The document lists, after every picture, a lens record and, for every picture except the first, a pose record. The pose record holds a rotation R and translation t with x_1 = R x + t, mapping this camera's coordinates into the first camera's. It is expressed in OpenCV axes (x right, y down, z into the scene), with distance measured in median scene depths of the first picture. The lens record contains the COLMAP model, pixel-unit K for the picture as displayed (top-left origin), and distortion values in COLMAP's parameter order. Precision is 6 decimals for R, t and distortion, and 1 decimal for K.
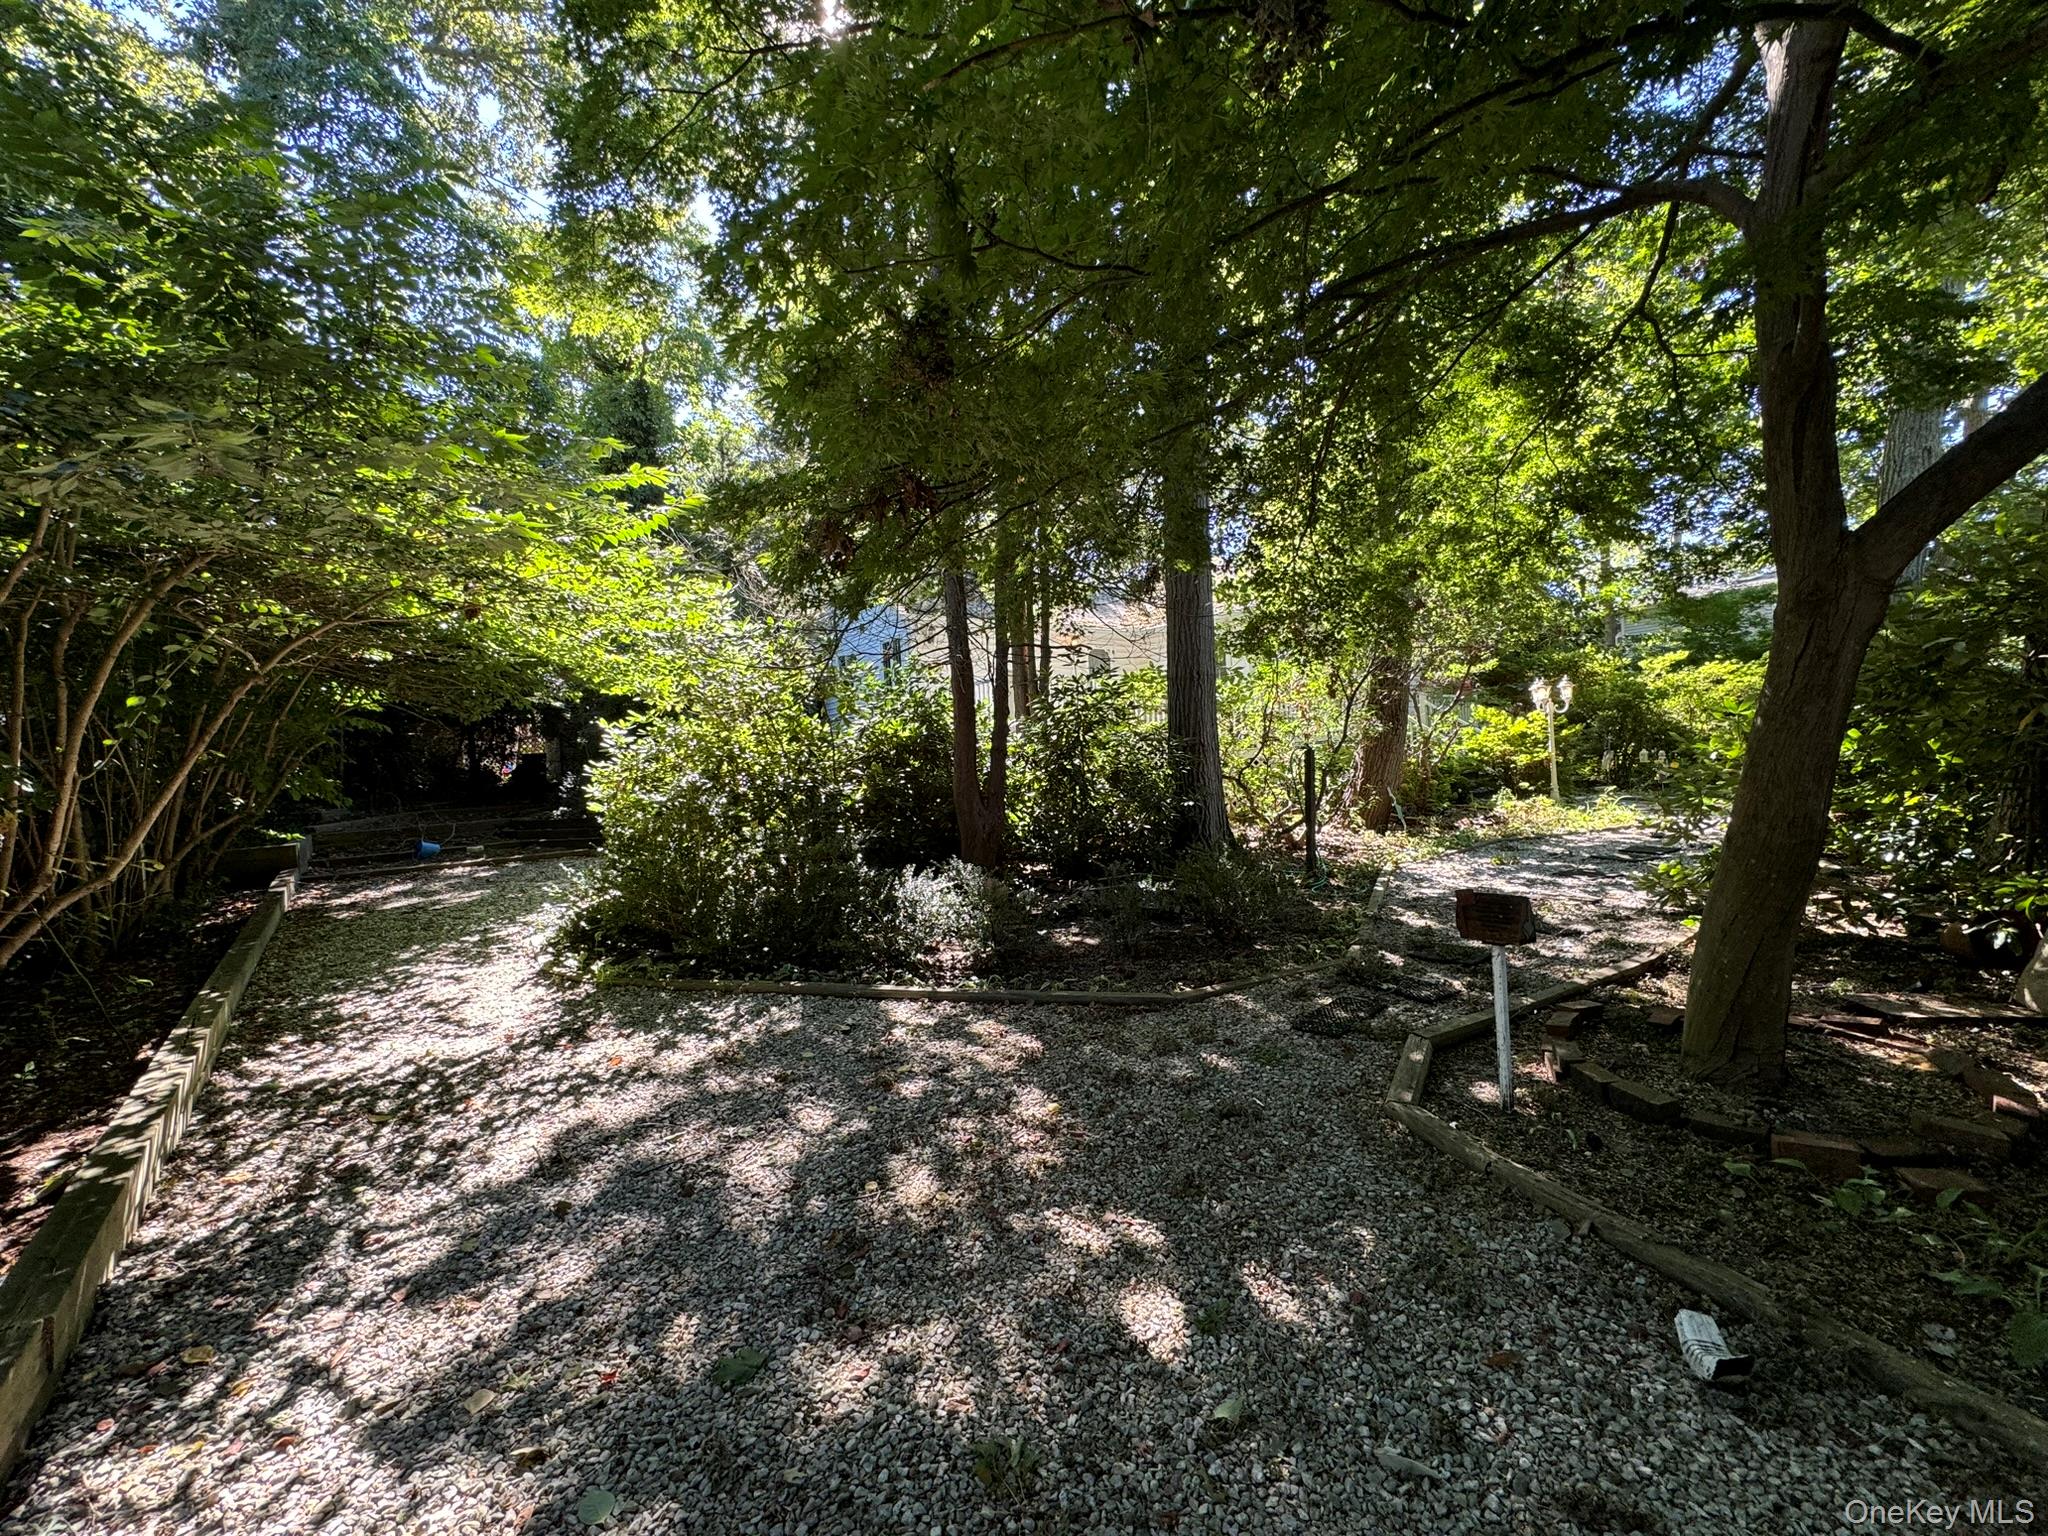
lens RADIAL K [[814.3, 0, 1023.2], [0, 814.3, 763.2], [0, 0, 1]] dist [-0.000660, -0.000502]
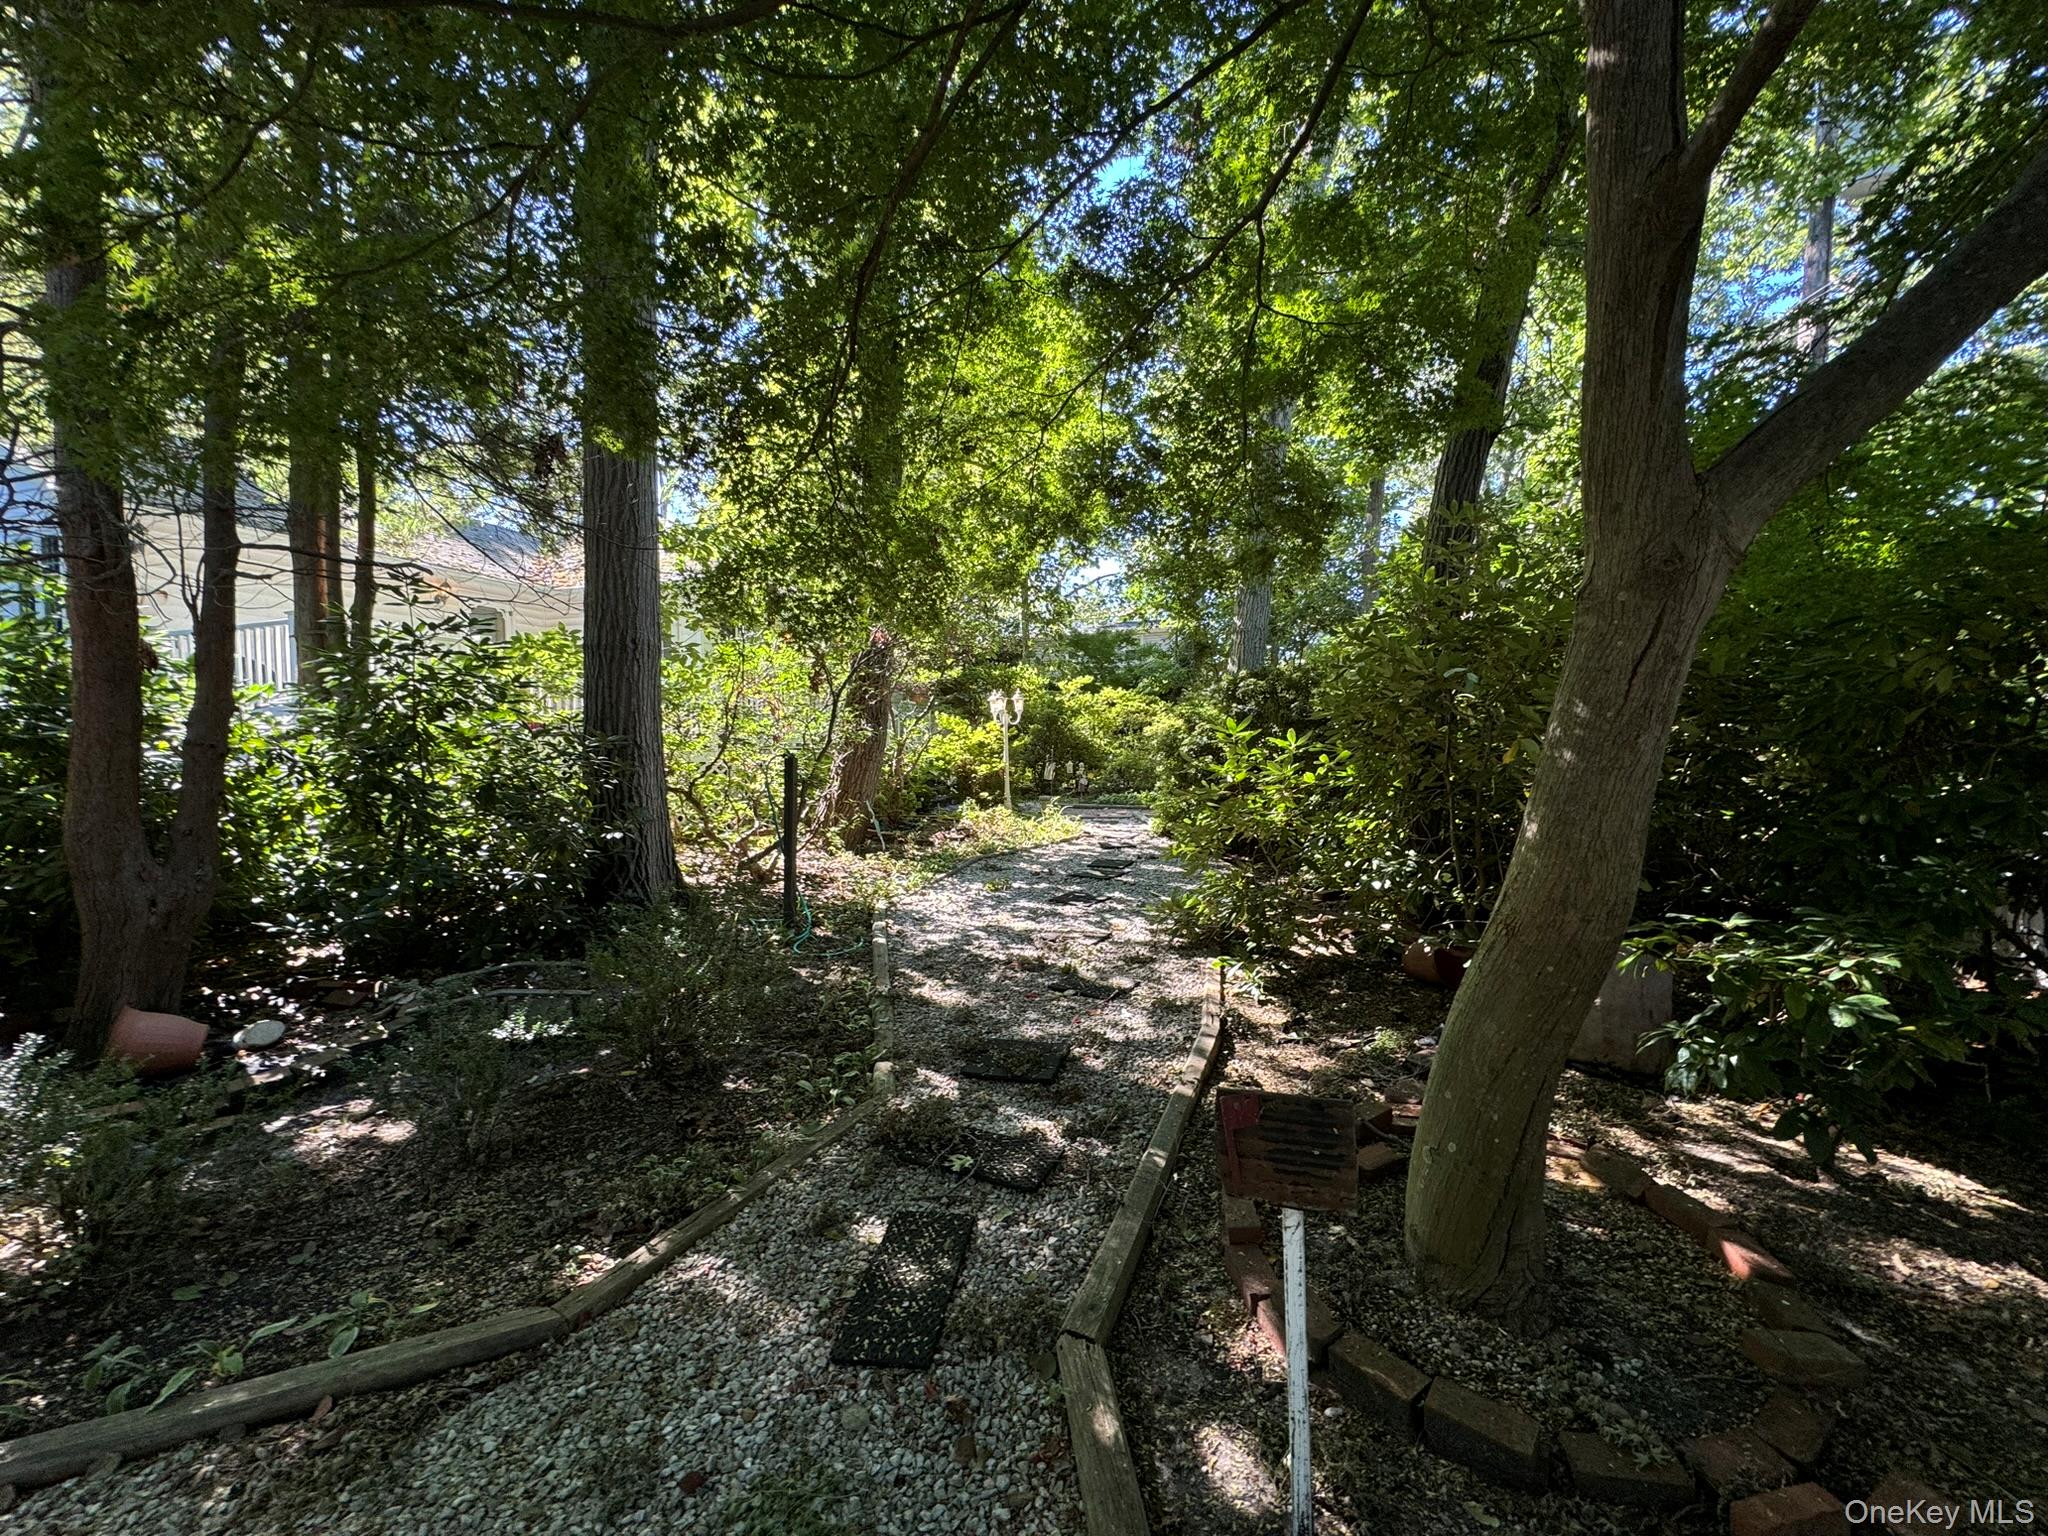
lens RADIAL K [[814.3, 0, 1021.4], [0, 814.3, 759.1], [0, 0, 1]] dist [-0.000660, -0.000502]
pose [[0.791299, 0.021344, 0.611056, 0.048235], [-0.018788, 0.999767, -0.010592, -0.009239], [-0.611140, -0.003099, 0.791516, 0.221848]]
